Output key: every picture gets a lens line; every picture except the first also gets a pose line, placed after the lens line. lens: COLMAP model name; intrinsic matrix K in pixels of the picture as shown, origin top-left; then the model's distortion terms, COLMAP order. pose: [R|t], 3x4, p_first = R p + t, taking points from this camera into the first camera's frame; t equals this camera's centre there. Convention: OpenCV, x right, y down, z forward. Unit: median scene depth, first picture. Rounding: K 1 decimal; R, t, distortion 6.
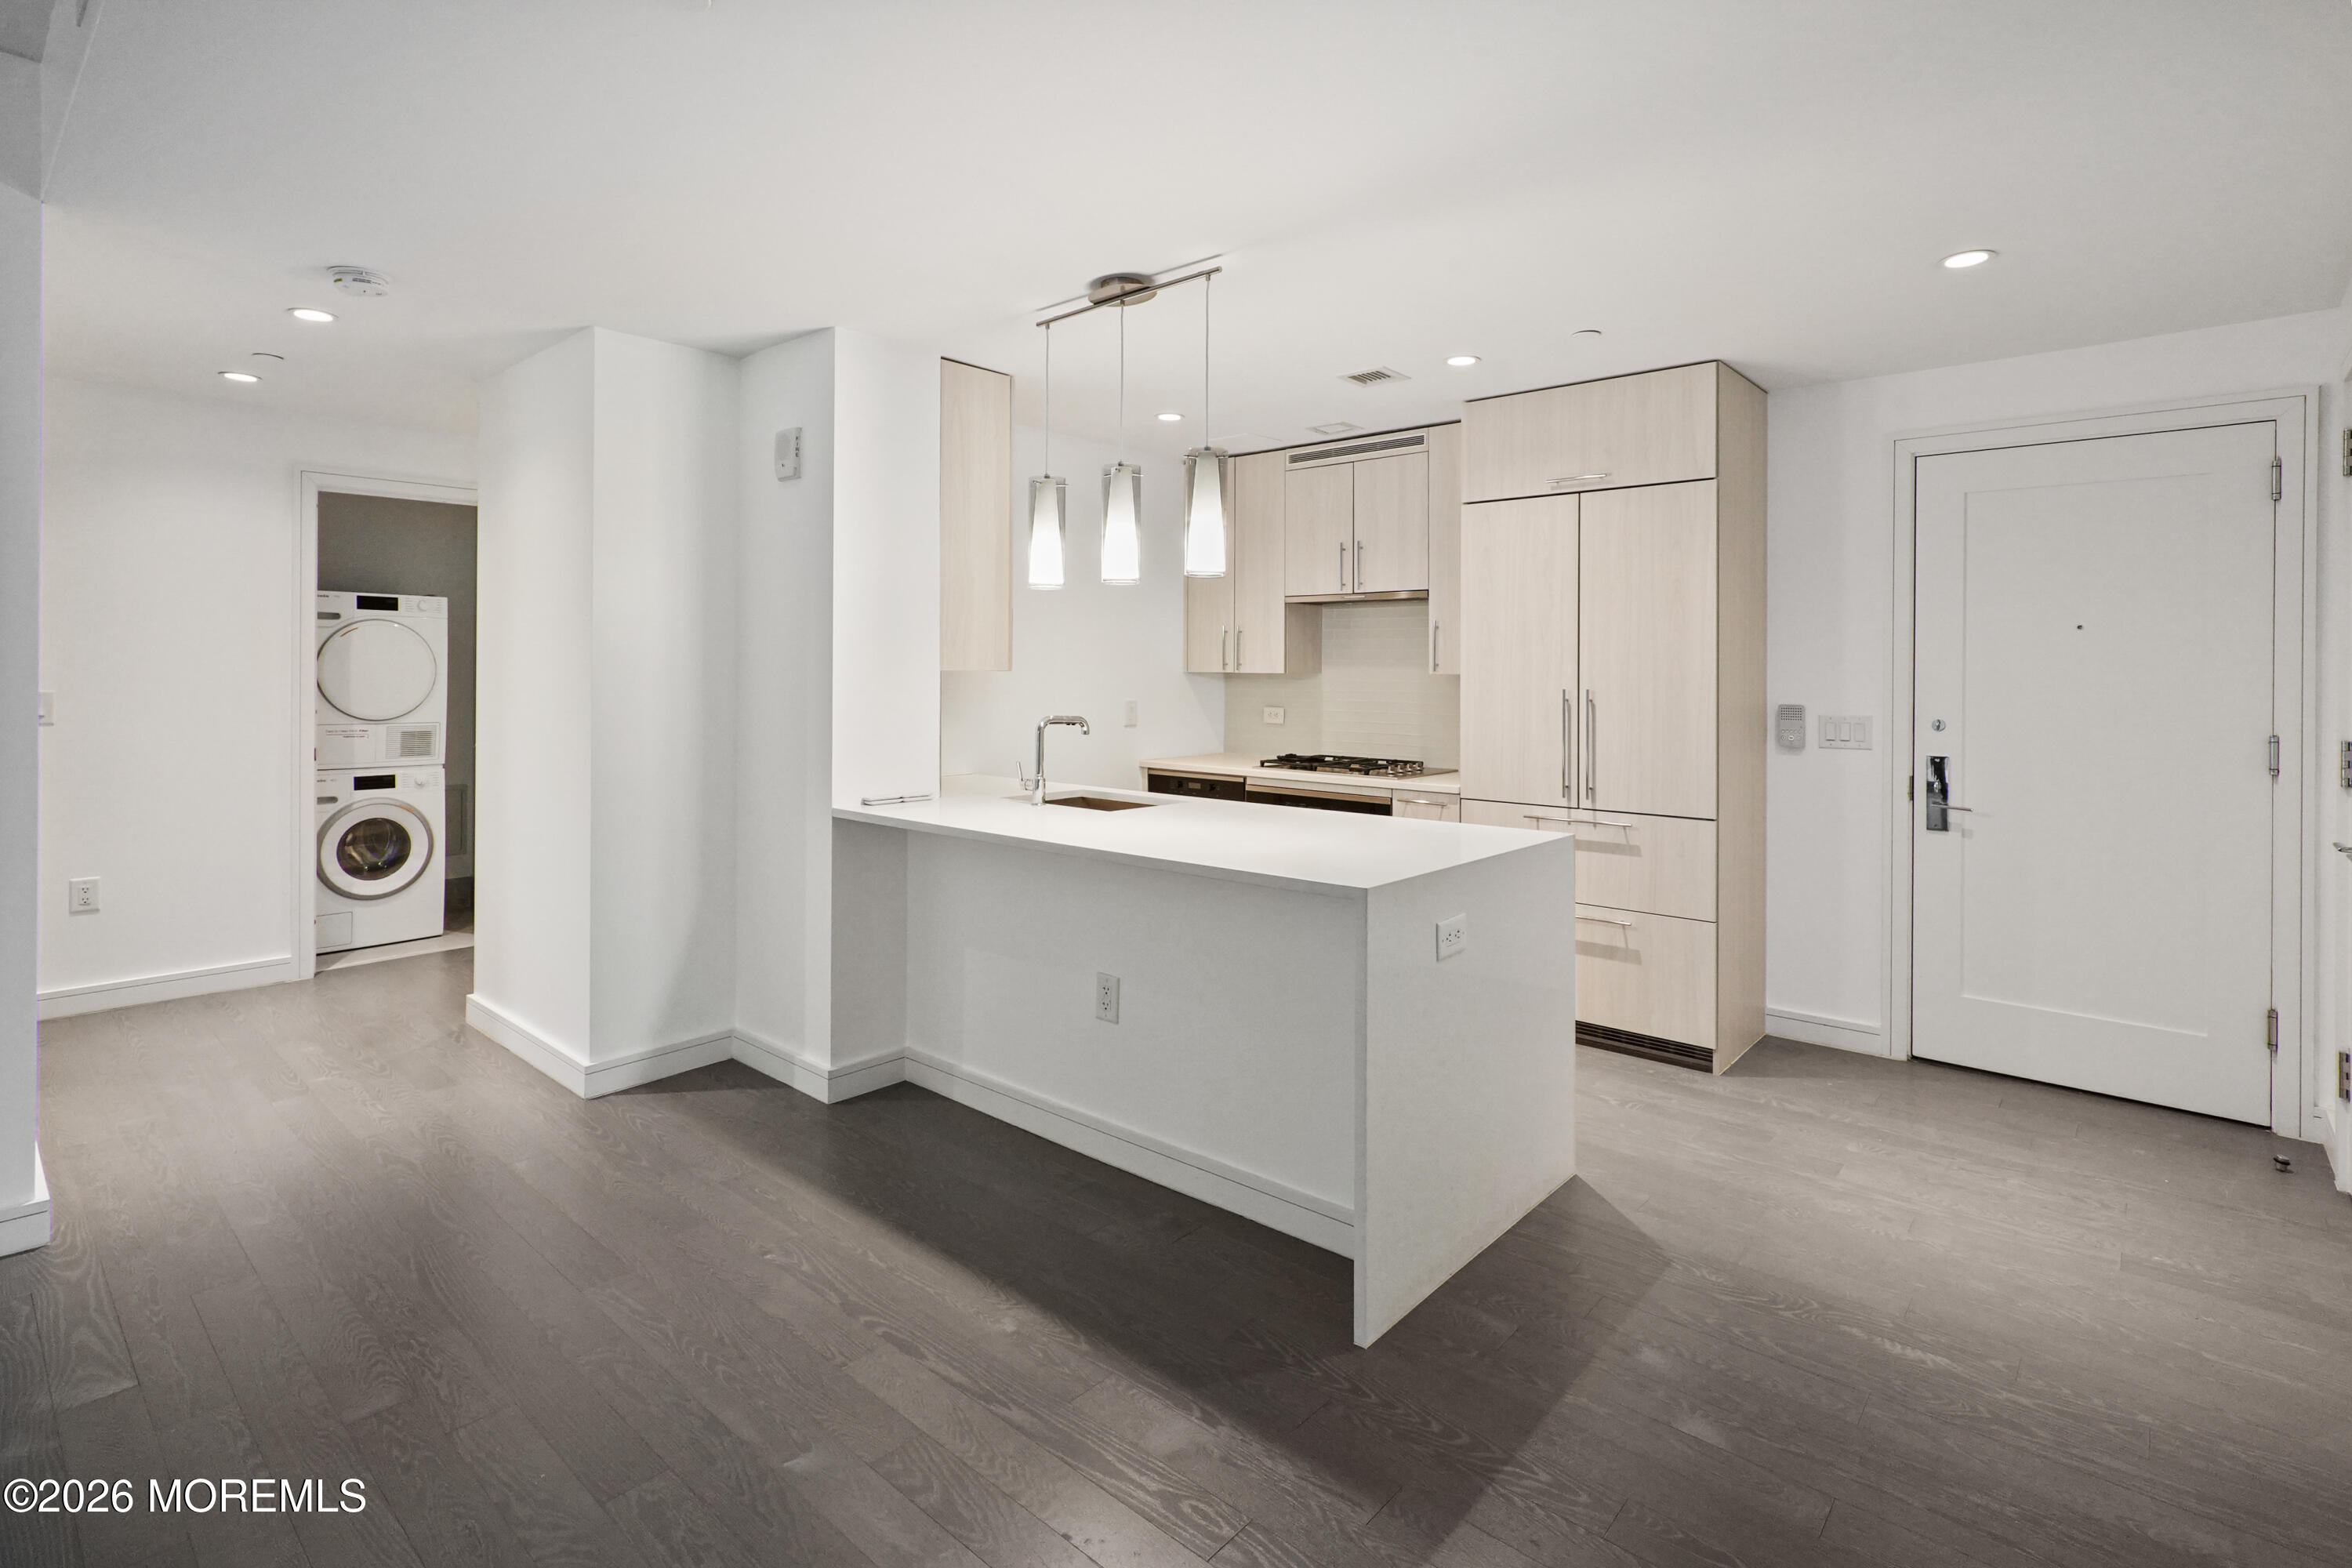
lens RADIAL K [[1121.4, 0, 1180.6], [0, 1121.4, 668.9], [0, 0, 1]] dist [-0.001964, 0.000003]
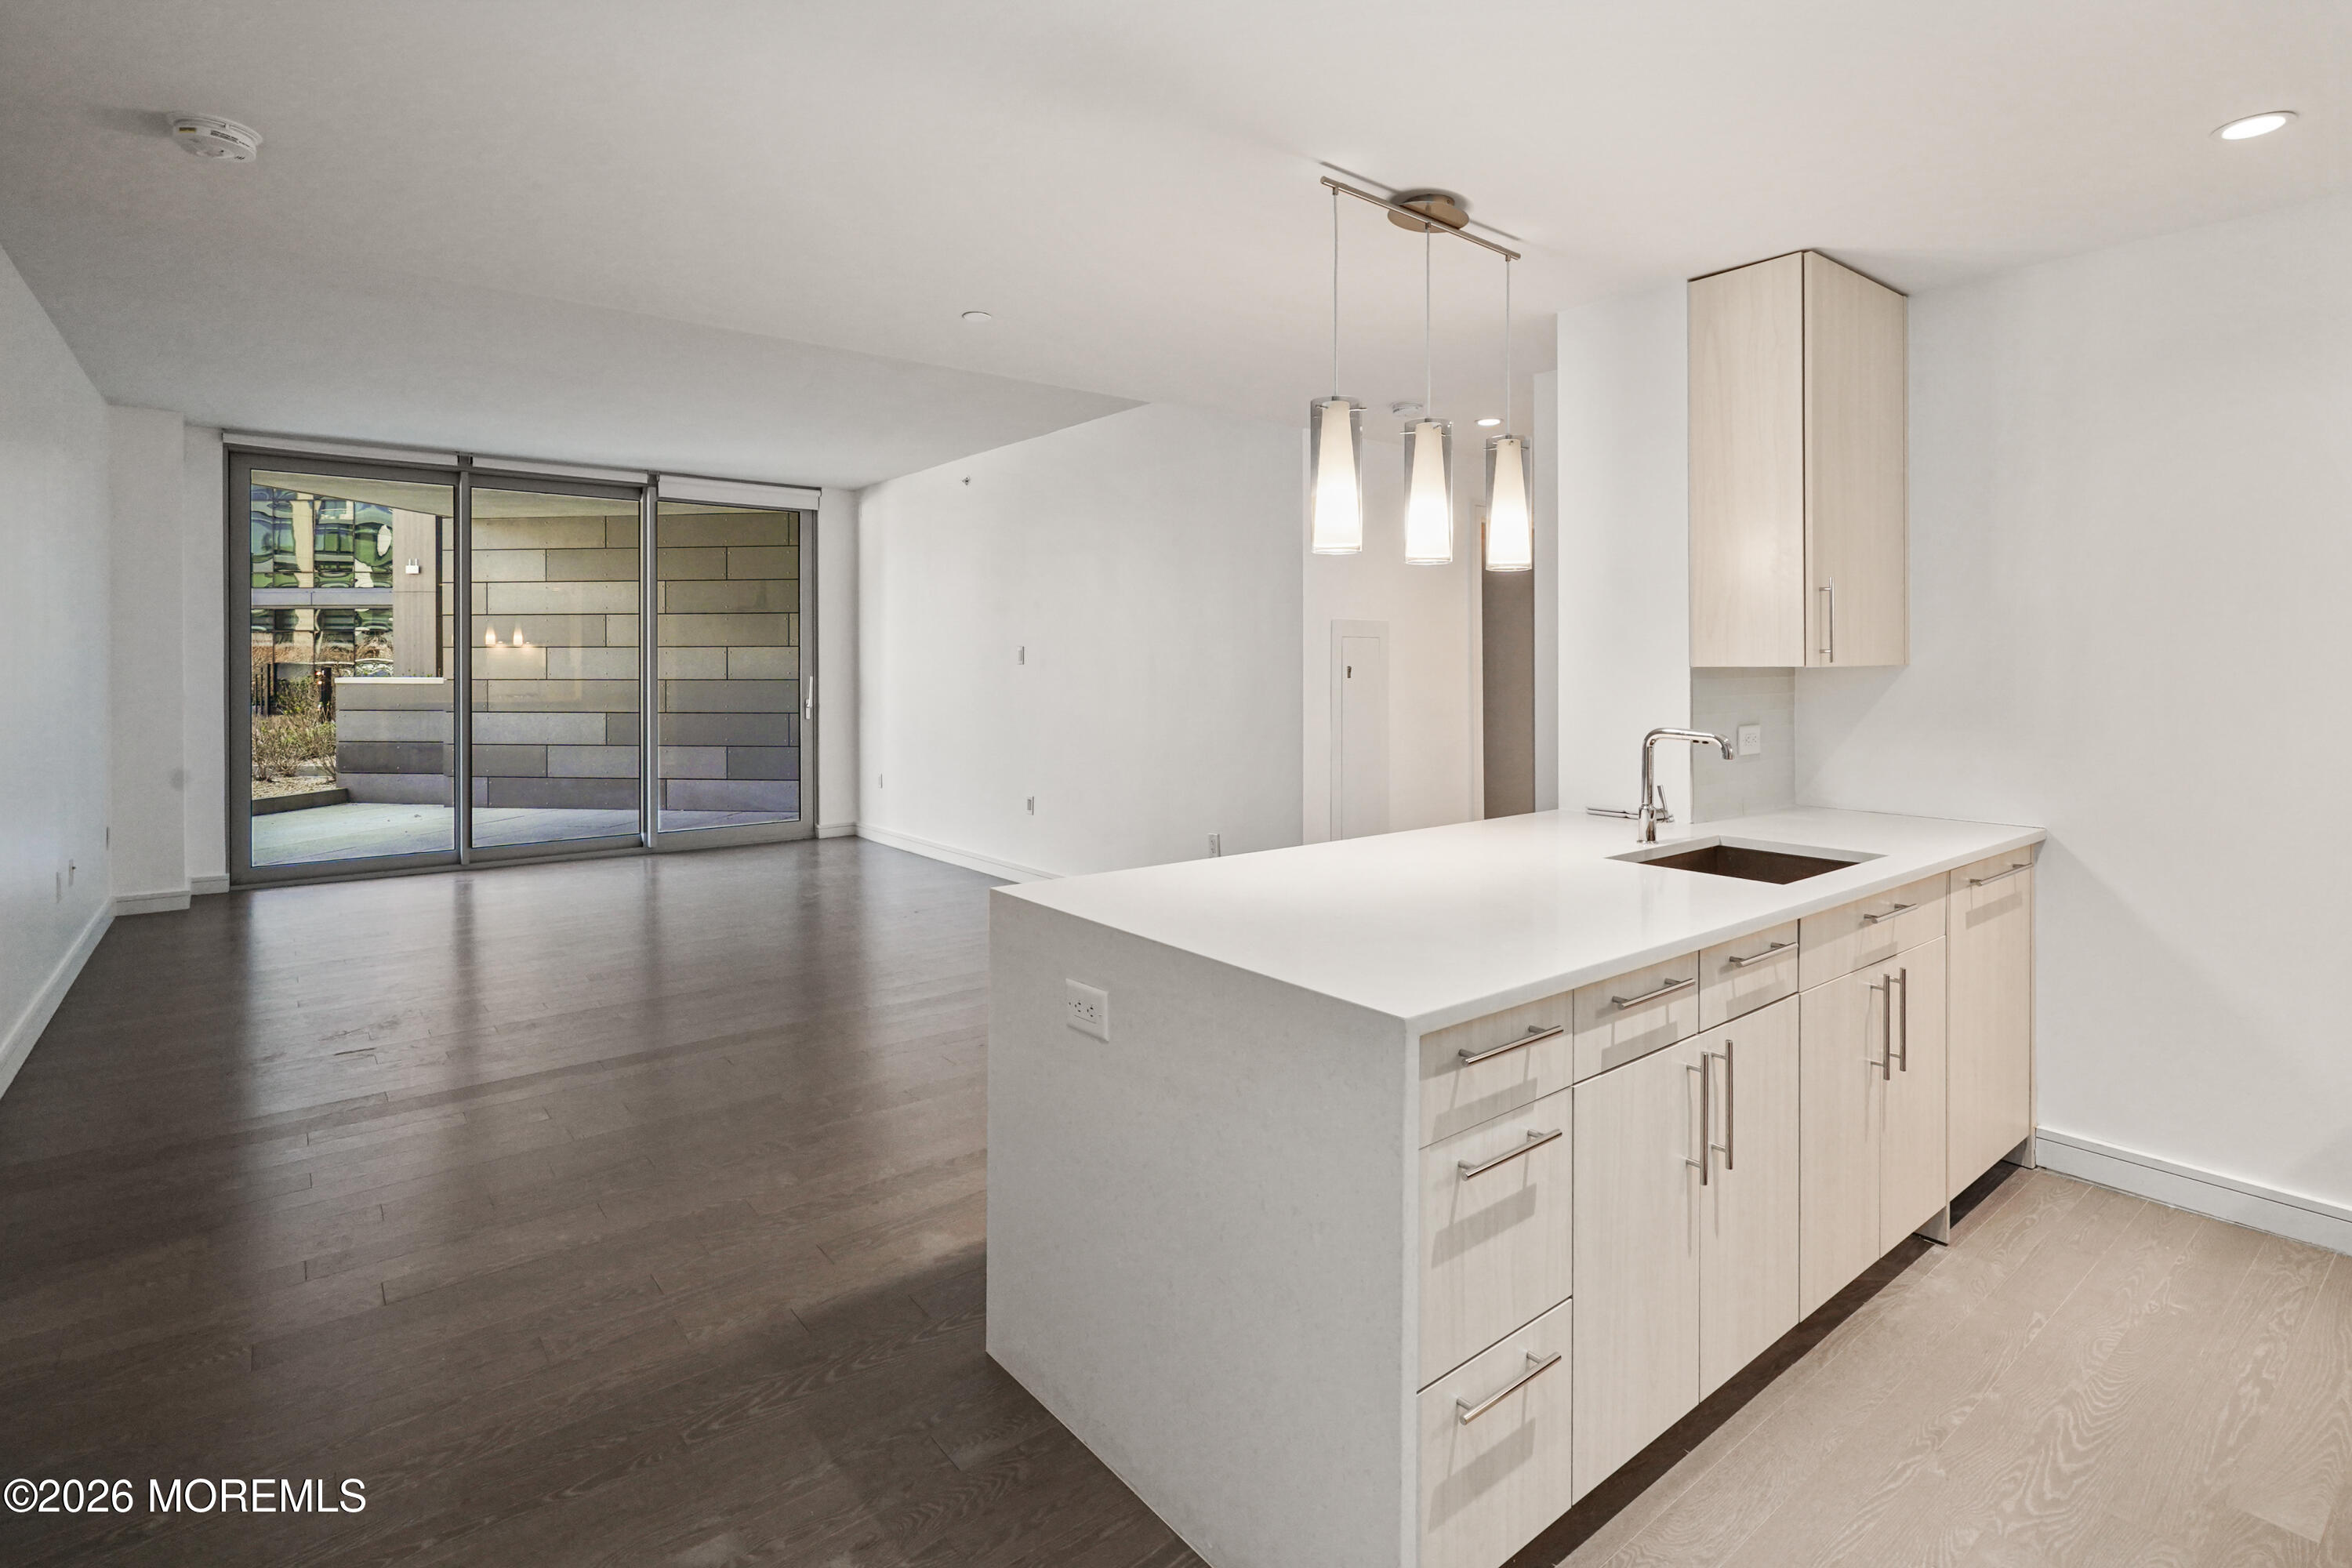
lens RADIAL K [[1137.8, 0, 1200.2], [0, 1137.8, 672.6], [0, 0, 1]] dist [0.000220, 0.000106]
pose [[-0.169735, 0.001795, -0.985488, 0.612120], [0.004719, 0.999988, 0.001008, 0.003215], [0.985478, -0.004479, -0.169742, 0.739923]]
